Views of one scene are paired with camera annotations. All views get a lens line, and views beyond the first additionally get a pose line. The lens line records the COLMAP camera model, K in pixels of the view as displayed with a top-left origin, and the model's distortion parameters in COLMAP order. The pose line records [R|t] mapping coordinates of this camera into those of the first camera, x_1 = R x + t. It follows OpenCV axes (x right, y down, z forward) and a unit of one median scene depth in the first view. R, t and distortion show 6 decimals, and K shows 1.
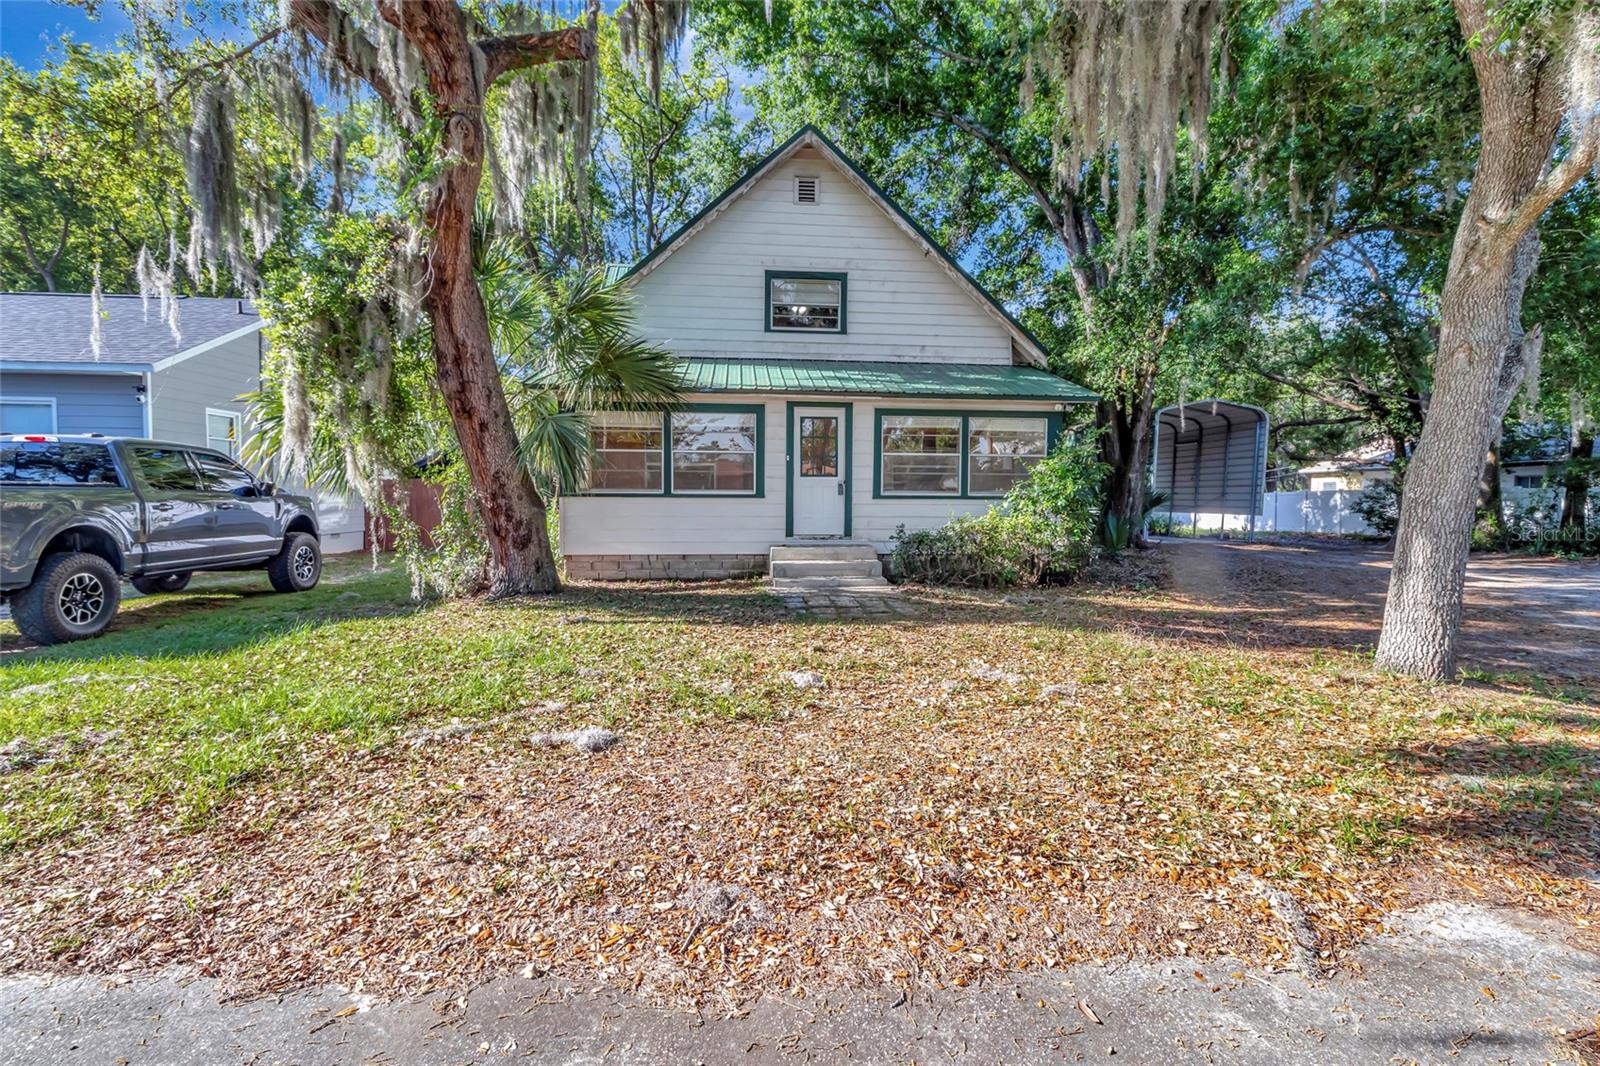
lens RADIAL K [[757.3, 0, 801.2], [0, 757.3, 542.6], [0, 0, 1]] dist [0.003837, -0.000766]
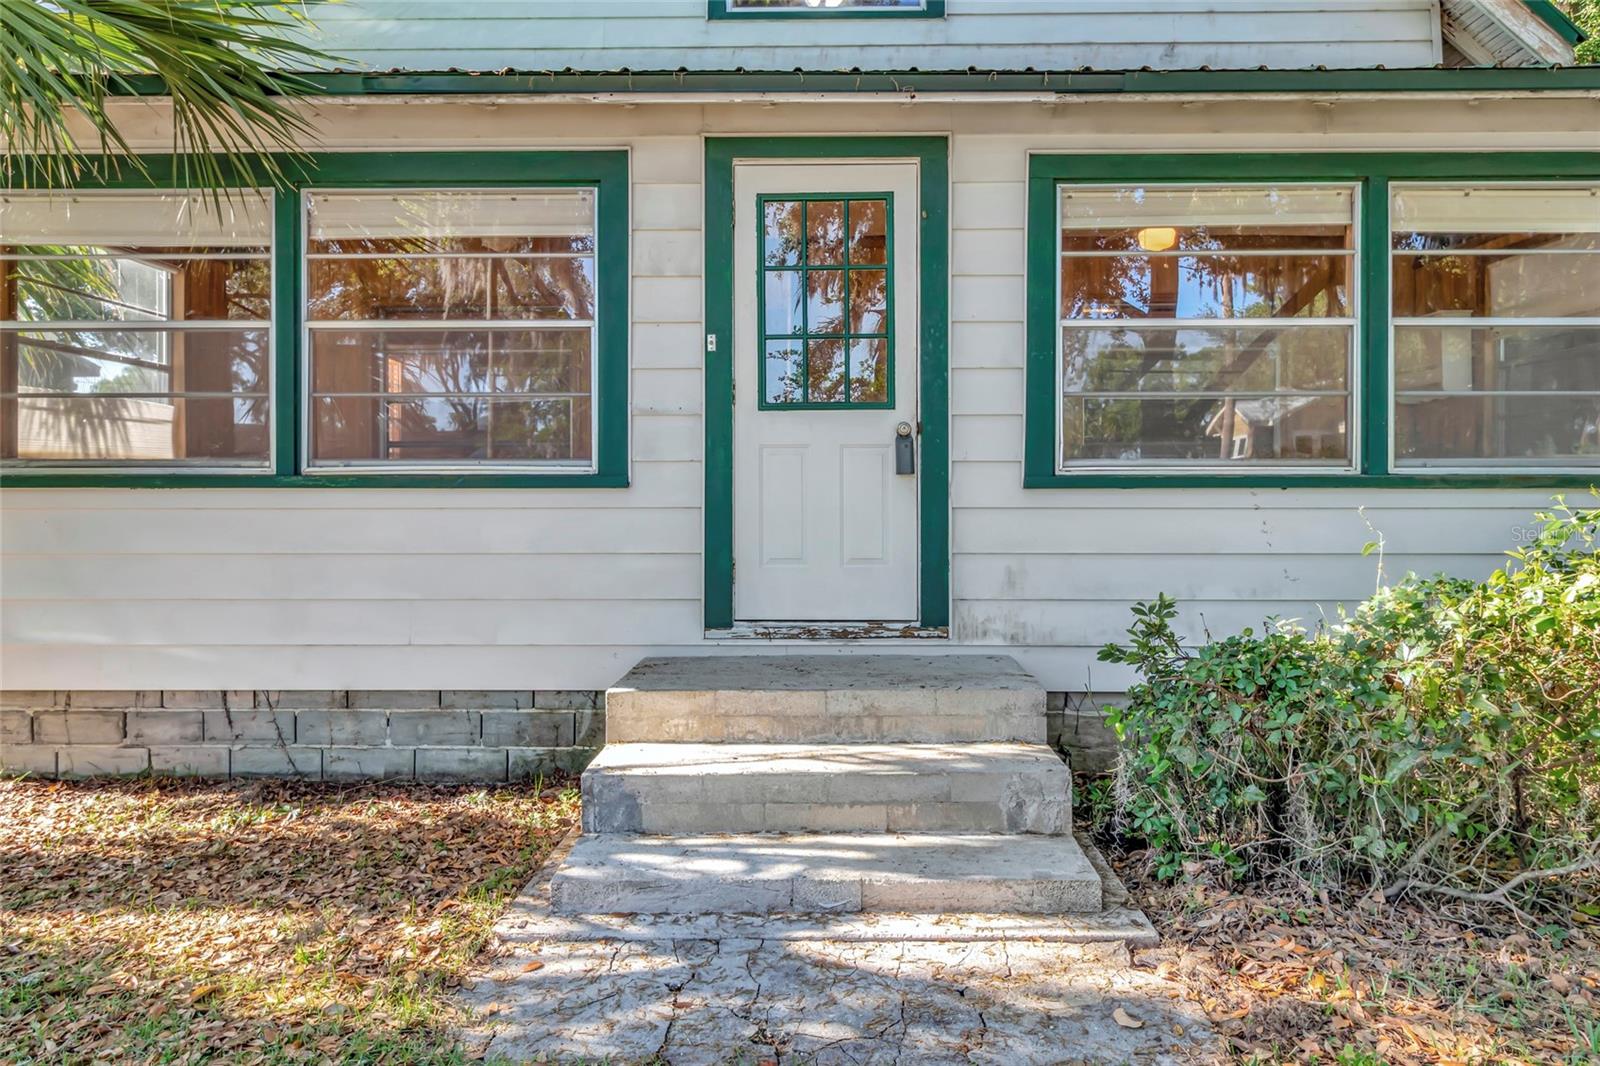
lens RADIAL K [[1080.1, 0, 795.1], [0, 1080.1, 518.8], [0, 0, 1]] dist [-0.001331, -0.000218]
pose [[0.992833, -0.004590, -0.119425, 0.059796], [-0.000002, 0.999262, -0.038423, -0.032363], [0.119513, 0.038148, 0.992100, 0.616173]]
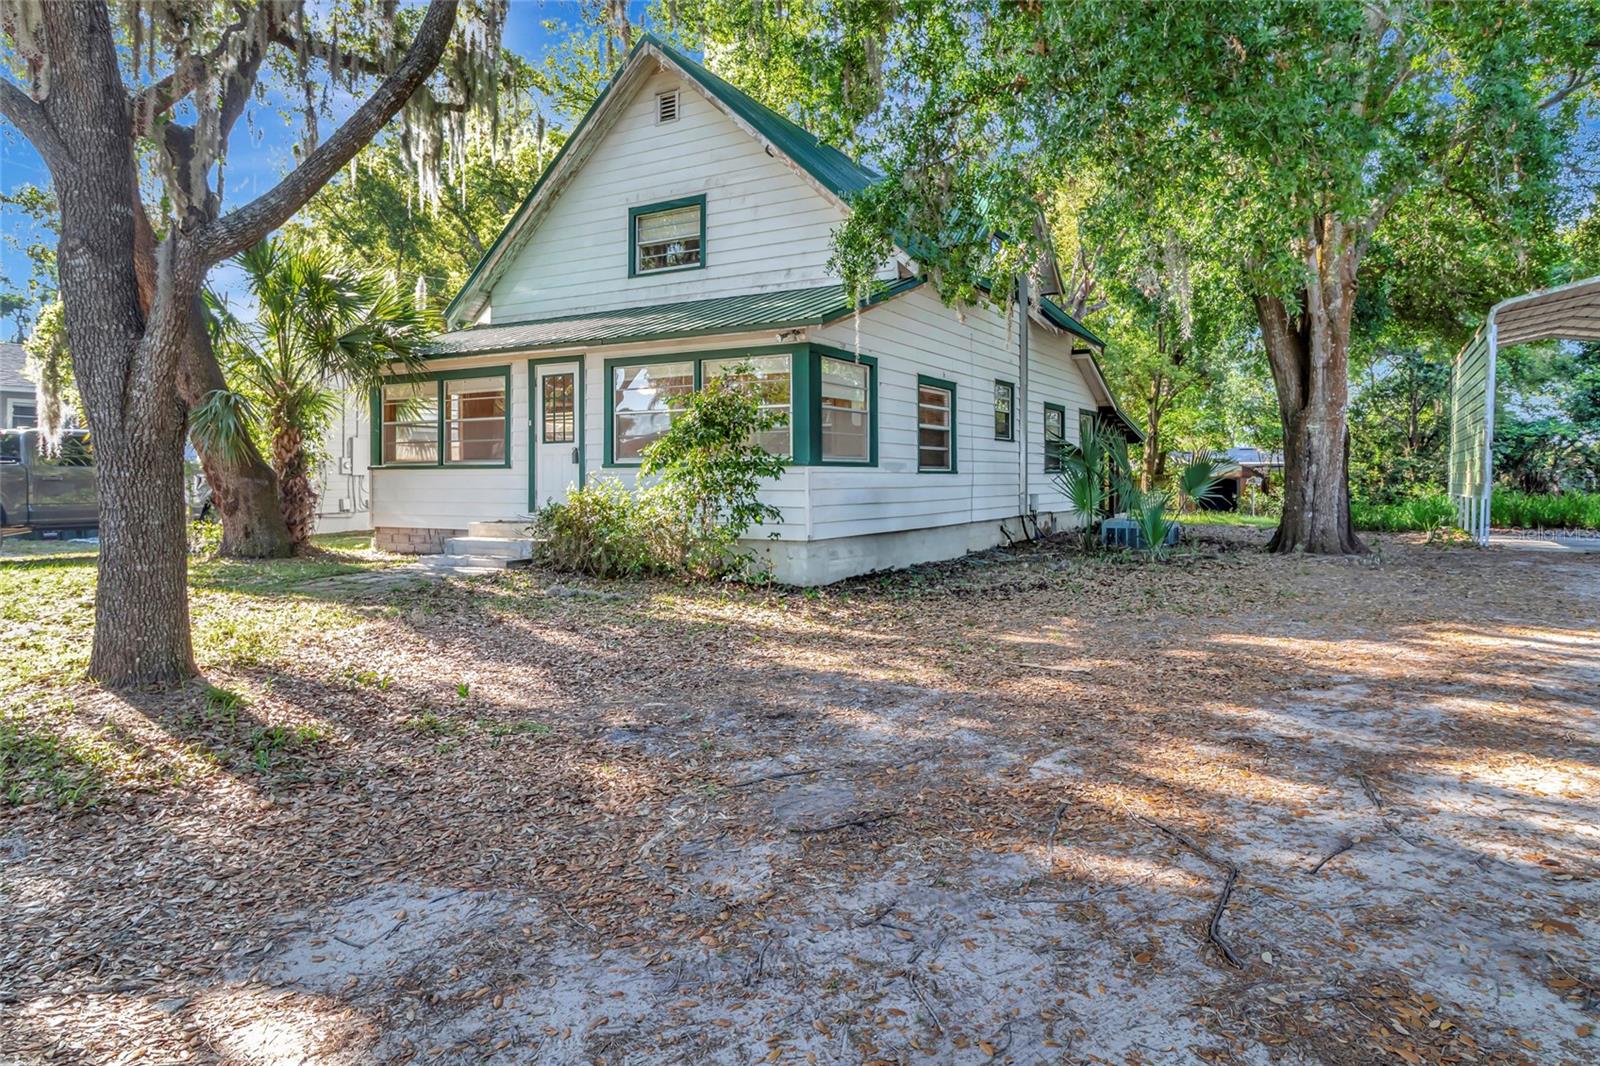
lens RADIAL K [[973.7, 0, 797.4], [0, 973.7, 487.8], [0, 0, 1]] dist [-0.003010, -0.000091]
pose [[0.807579, -0.000987, -0.589758, 0.909237], [-0.029943, 0.998640, -0.042674, 0.003298], [0.588998, 0.052121, 0.806452, 0.270978]]
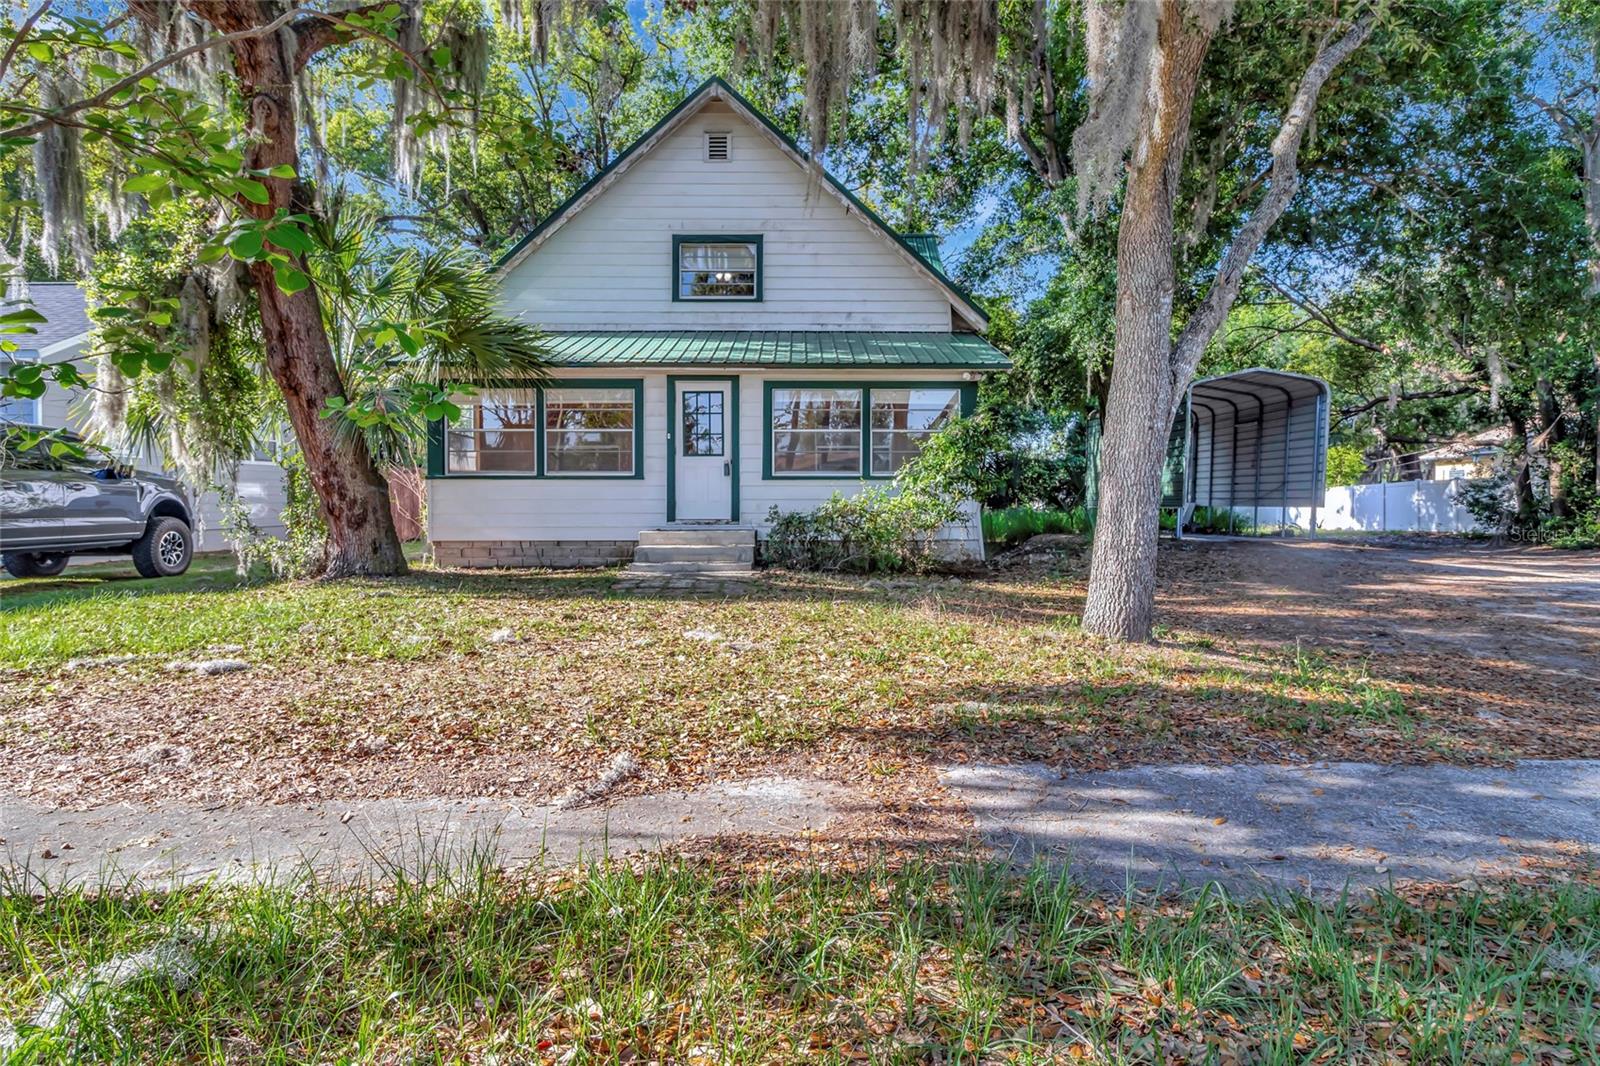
lens RADIAL K [[907.8, 0, 795.6], [0, 907.8, 537.0], [0, 0, 1]] dist [-0.001012, 0.001207]
pose [[0.995428, -0.001777, -0.095503, 0.242271], [-0.000292, 0.999766, -0.021645, 0.035193], [0.095519, 0.021574, 0.995194, -0.084077]]
